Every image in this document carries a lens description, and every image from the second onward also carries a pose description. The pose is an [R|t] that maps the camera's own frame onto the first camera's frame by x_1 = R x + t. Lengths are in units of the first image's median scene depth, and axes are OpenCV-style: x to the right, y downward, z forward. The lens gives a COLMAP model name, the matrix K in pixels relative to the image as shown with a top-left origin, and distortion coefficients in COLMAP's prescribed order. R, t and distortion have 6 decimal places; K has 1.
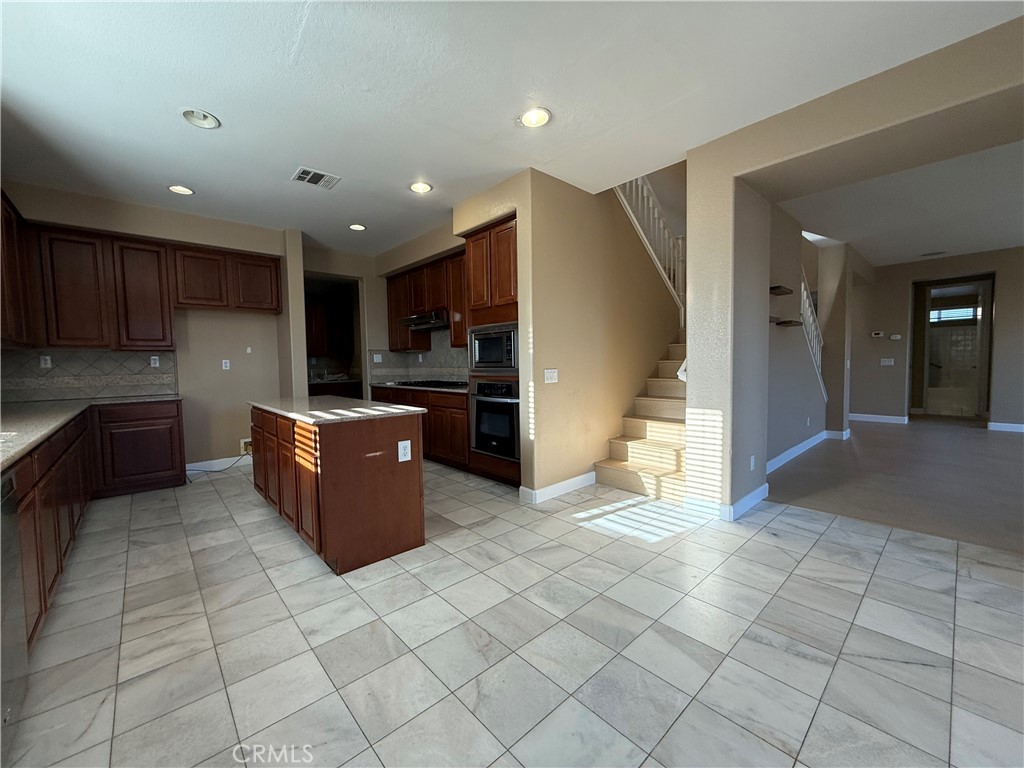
lens RADIAL K [[407.3, 0, 509.6], [0, 407.3, 384.4], [0, 0, 1]] dist [-0.001202, 0.000231]
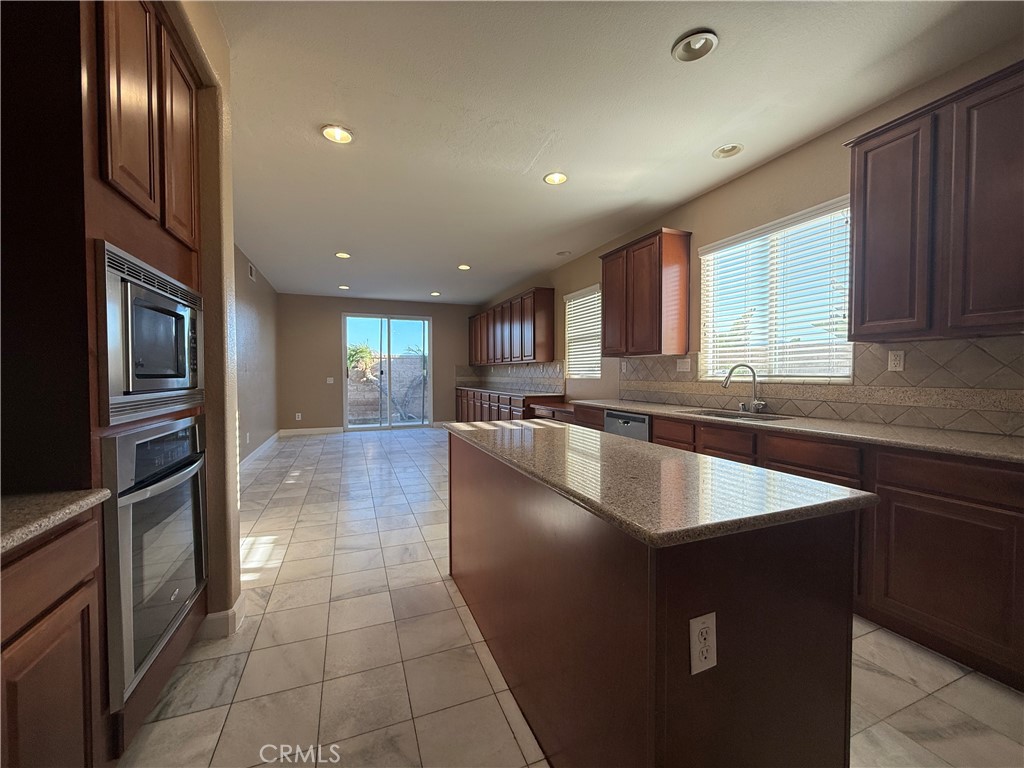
lens RADIAL K [[407.3, 0, 509.6], [0, 407.3, 384.4], [0, 0, 1]] dist [-0.001202, 0.000231]
pose [[-0.936543, 0.011228, 0.350374, -0.526024], [0.038226, 0.996798, 0.070233, -0.070488], [-0.348463, 0.079170, -0.933973, 1.413901]]
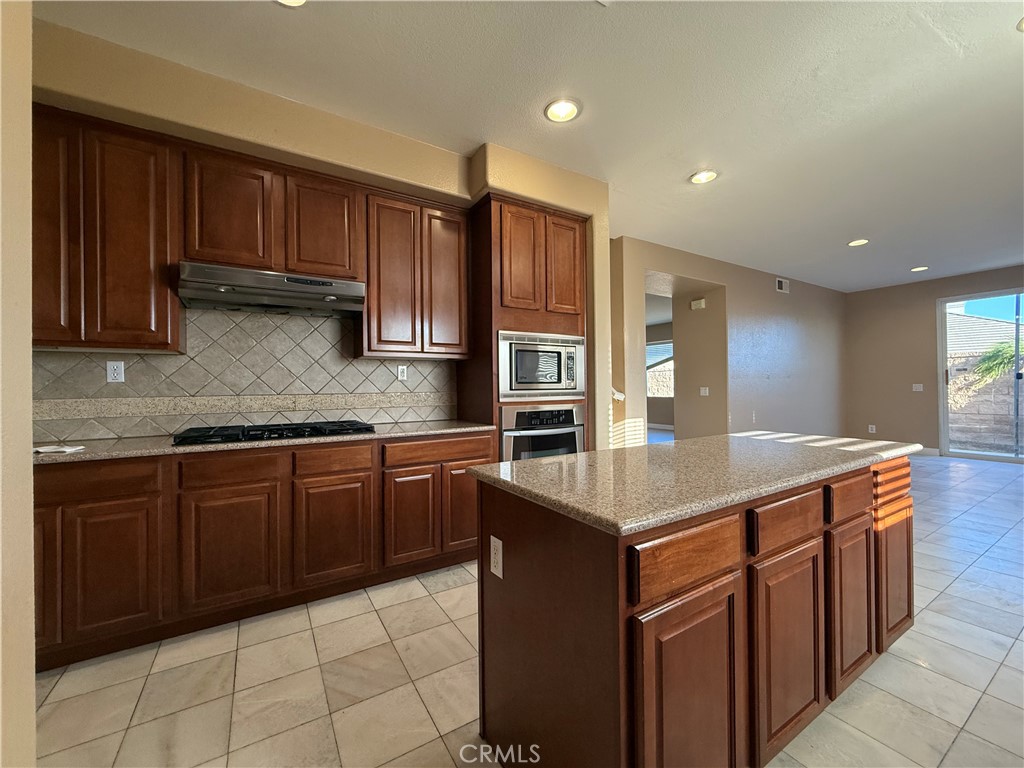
lens RADIAL K [[407.3, 0, 509.6], [0, 407.3, 384.4], [0, 0, 1]] dist [-0.001202, 0.000231]
pose [[0.185143, 0.023499, 0.982431, -0.921941], [0.062811, 0.997387, -0.035693, -0.032486], [-0.980702, 0.068316, 0.183183, 1.058029]]
